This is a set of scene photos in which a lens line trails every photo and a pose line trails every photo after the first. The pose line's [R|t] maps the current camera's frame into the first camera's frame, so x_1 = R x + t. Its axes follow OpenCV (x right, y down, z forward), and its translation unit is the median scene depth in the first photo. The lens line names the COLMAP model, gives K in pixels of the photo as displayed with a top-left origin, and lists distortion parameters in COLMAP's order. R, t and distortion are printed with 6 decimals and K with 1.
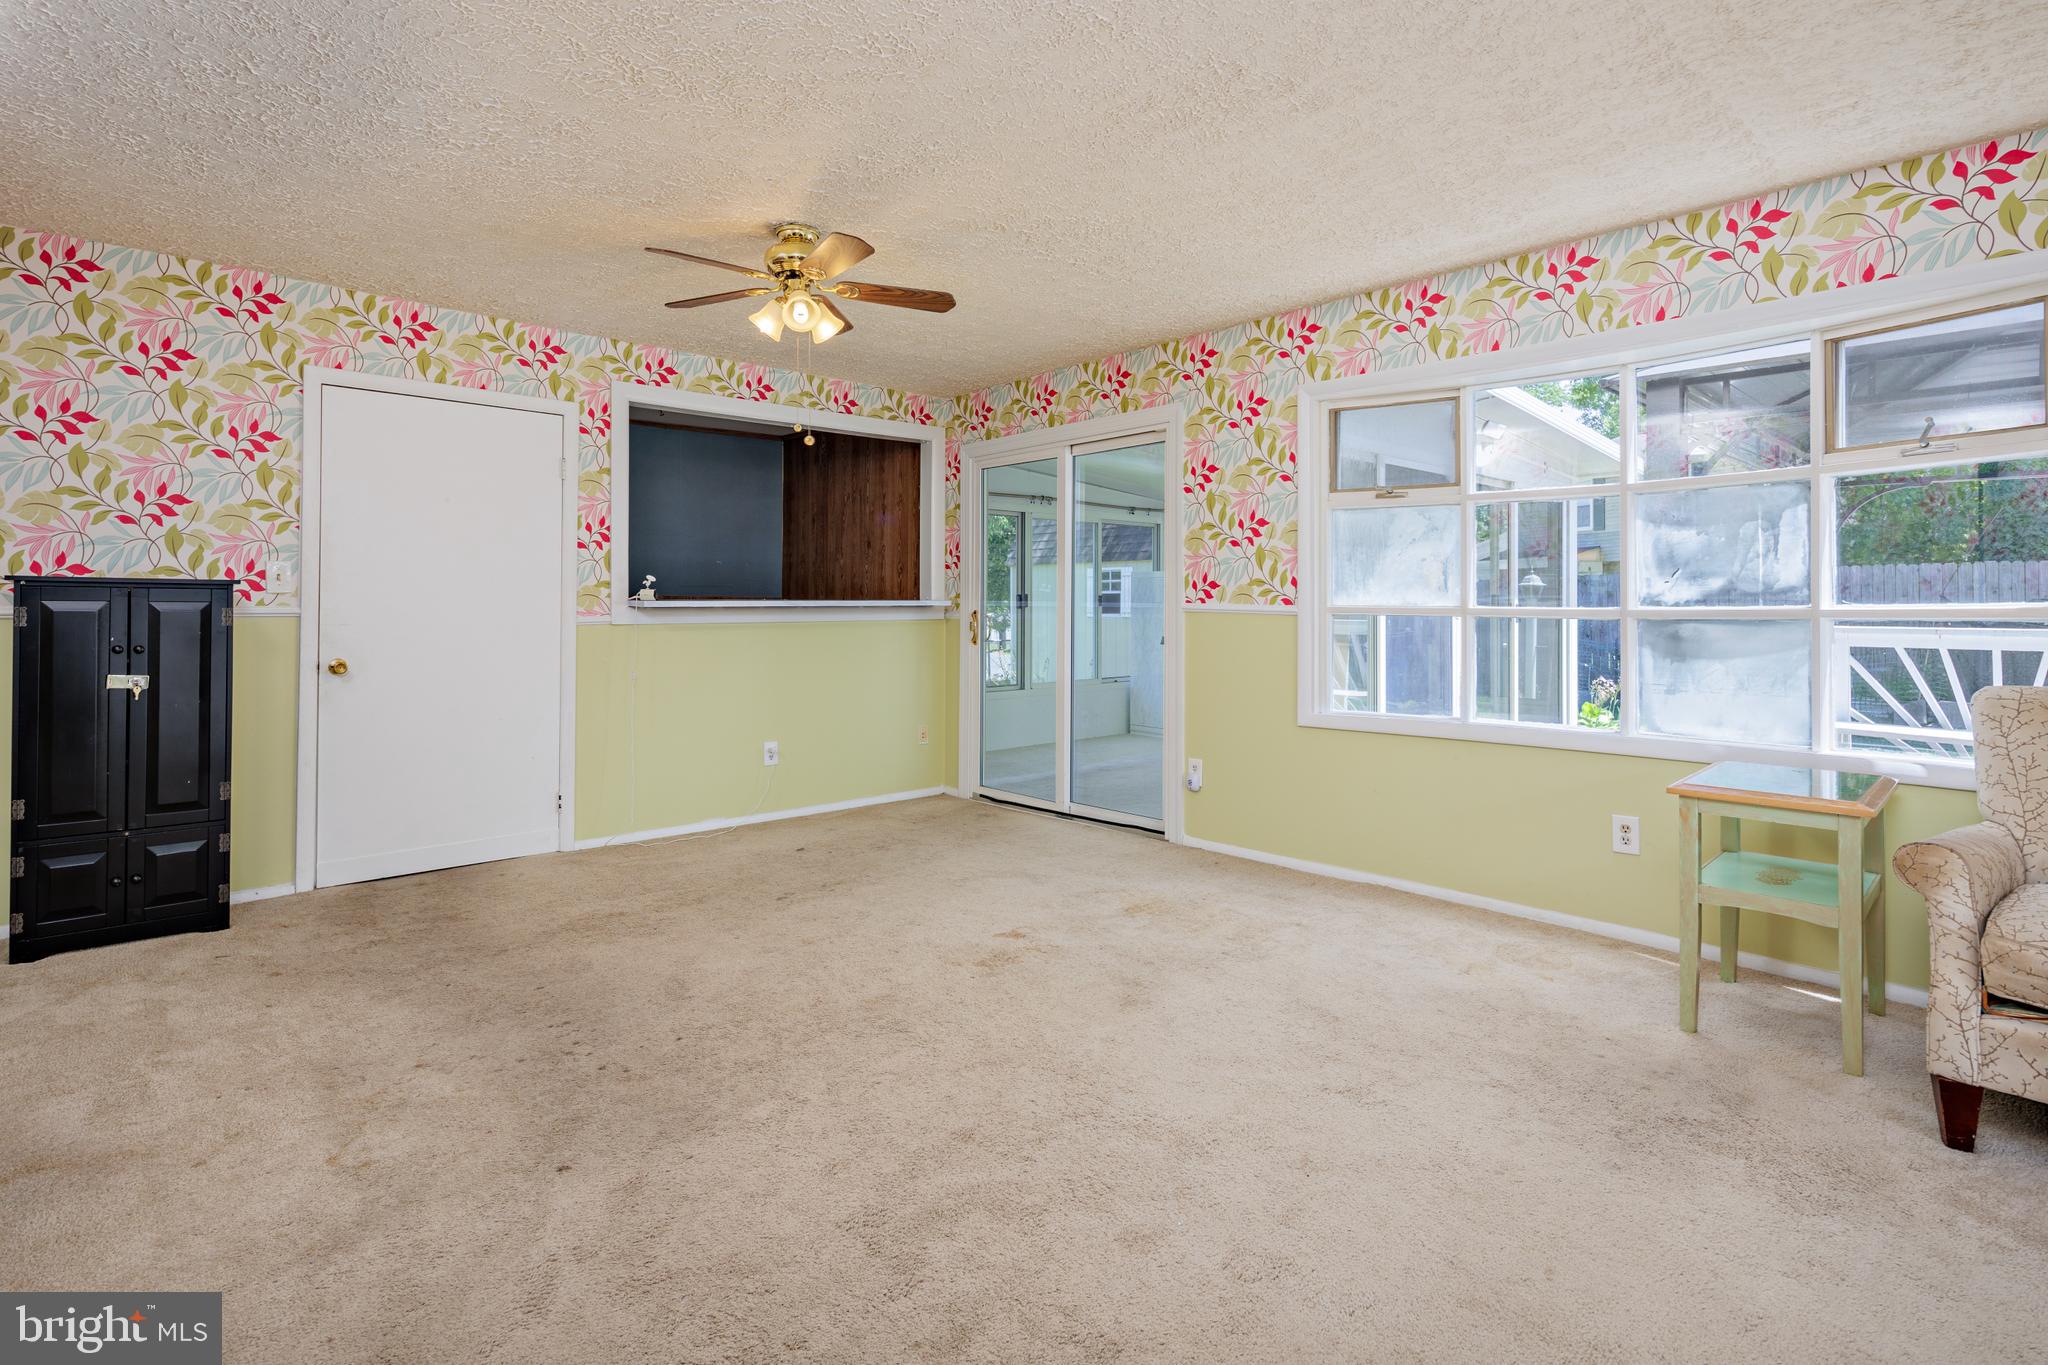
lens RADIAL K [[993.7, 0, 1017.2], [0, 993.7, 590.1], [0, 0, 1]] dist [0.005256, -0.004503]
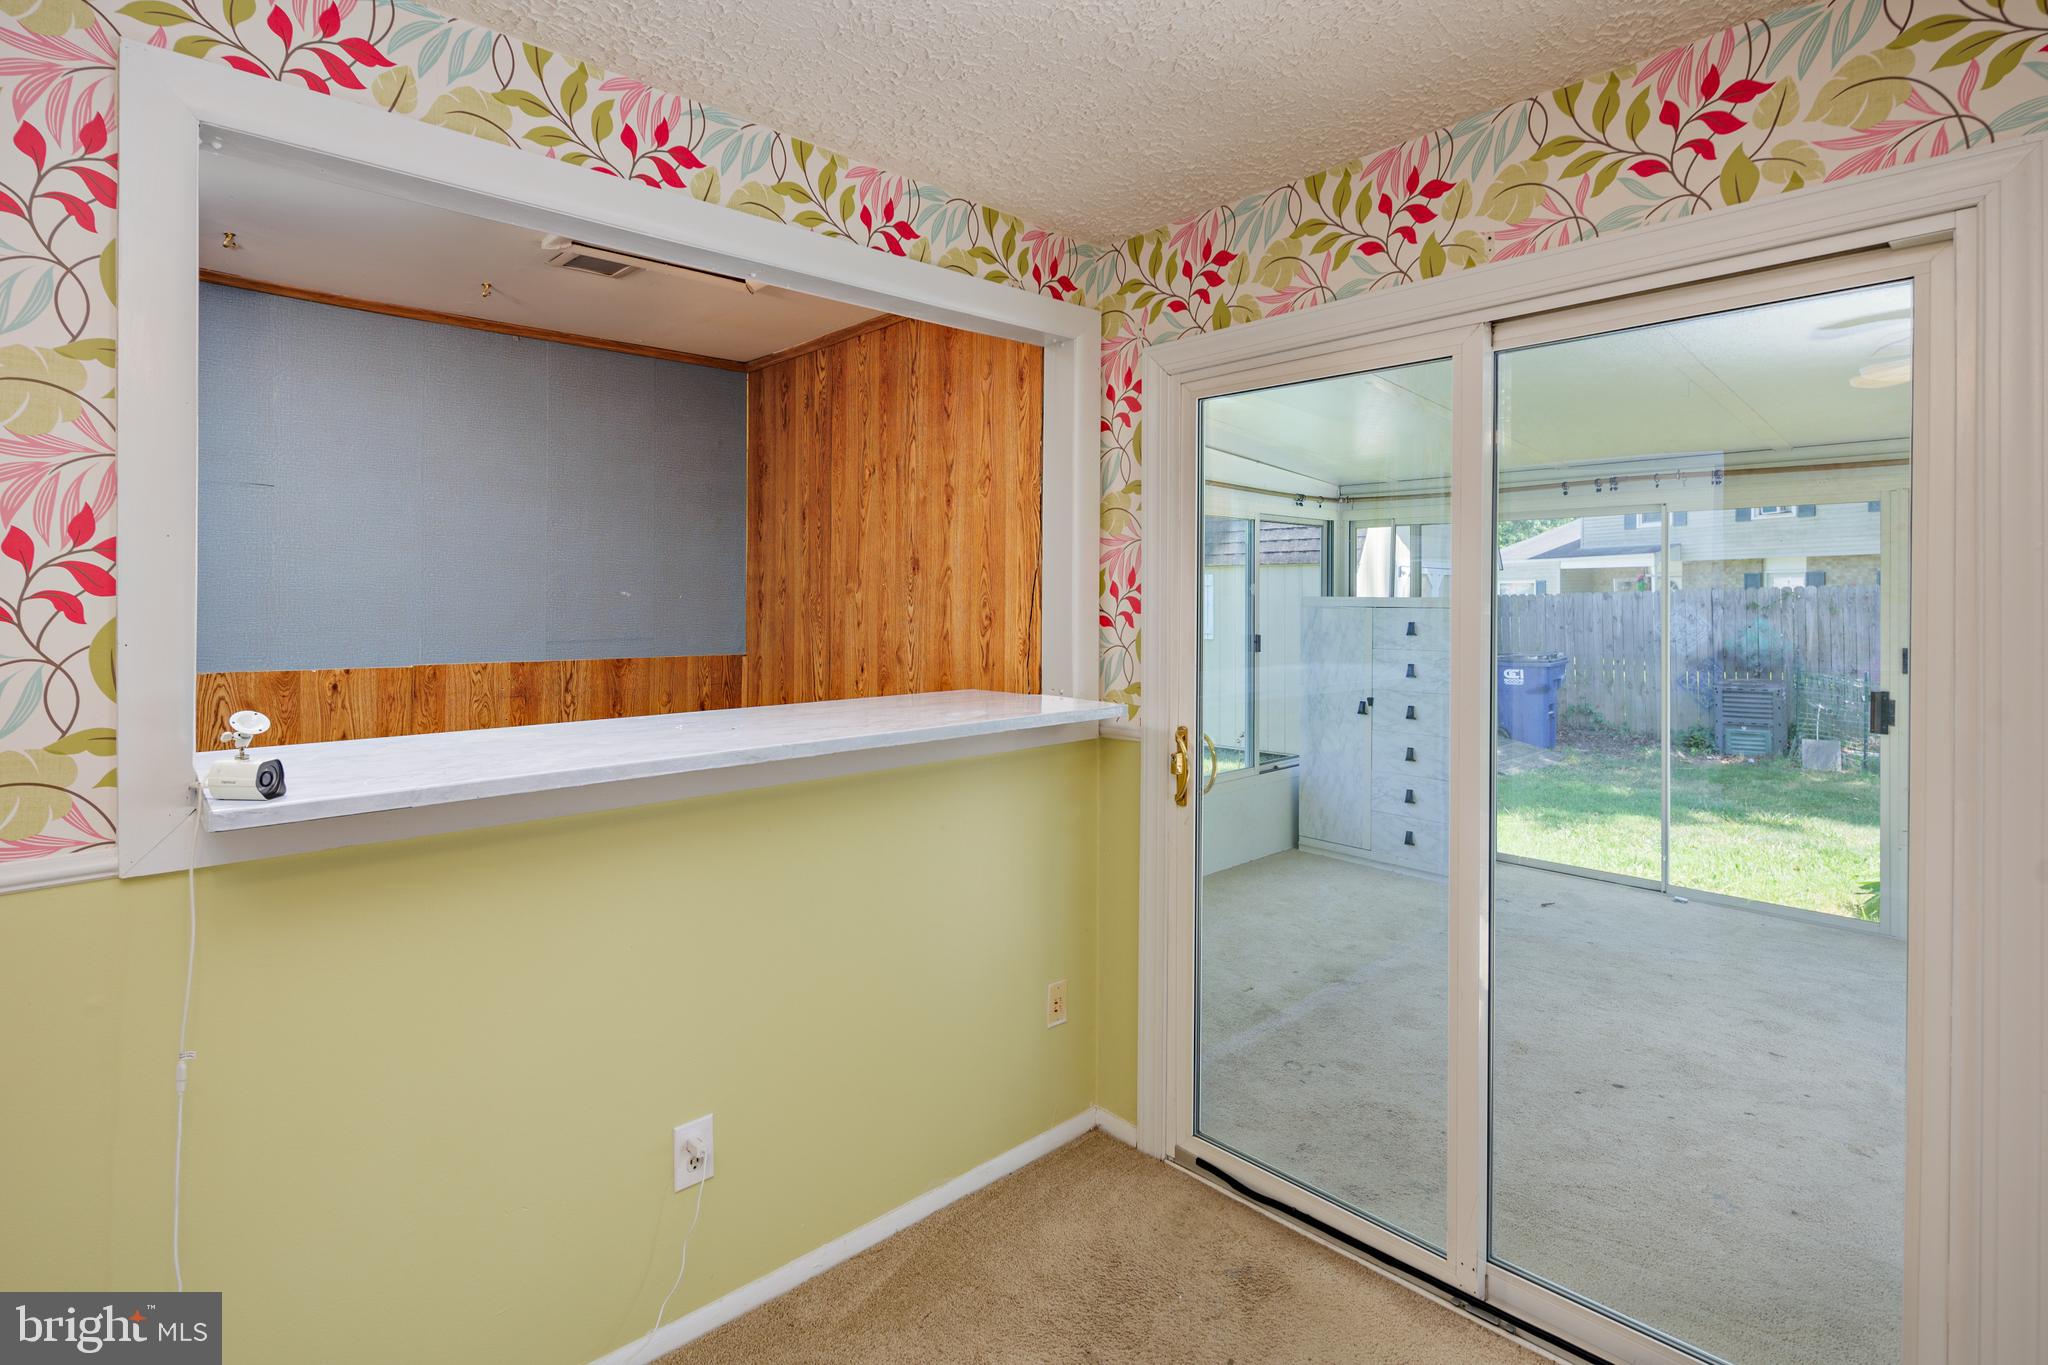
lens RADIAL K [[993.7, 0, 1015.7], [0, 993.7, 589.6], [0, 0, 1]] dist [0.005256, -0.004503]
pose [[0.999885, 0.002166, 0.015041, -0.122067], [-0.002277, 0.999970, 0.007385, -0.042695], [-0.015025, -0.007418, 0.999860, 0.572435]]
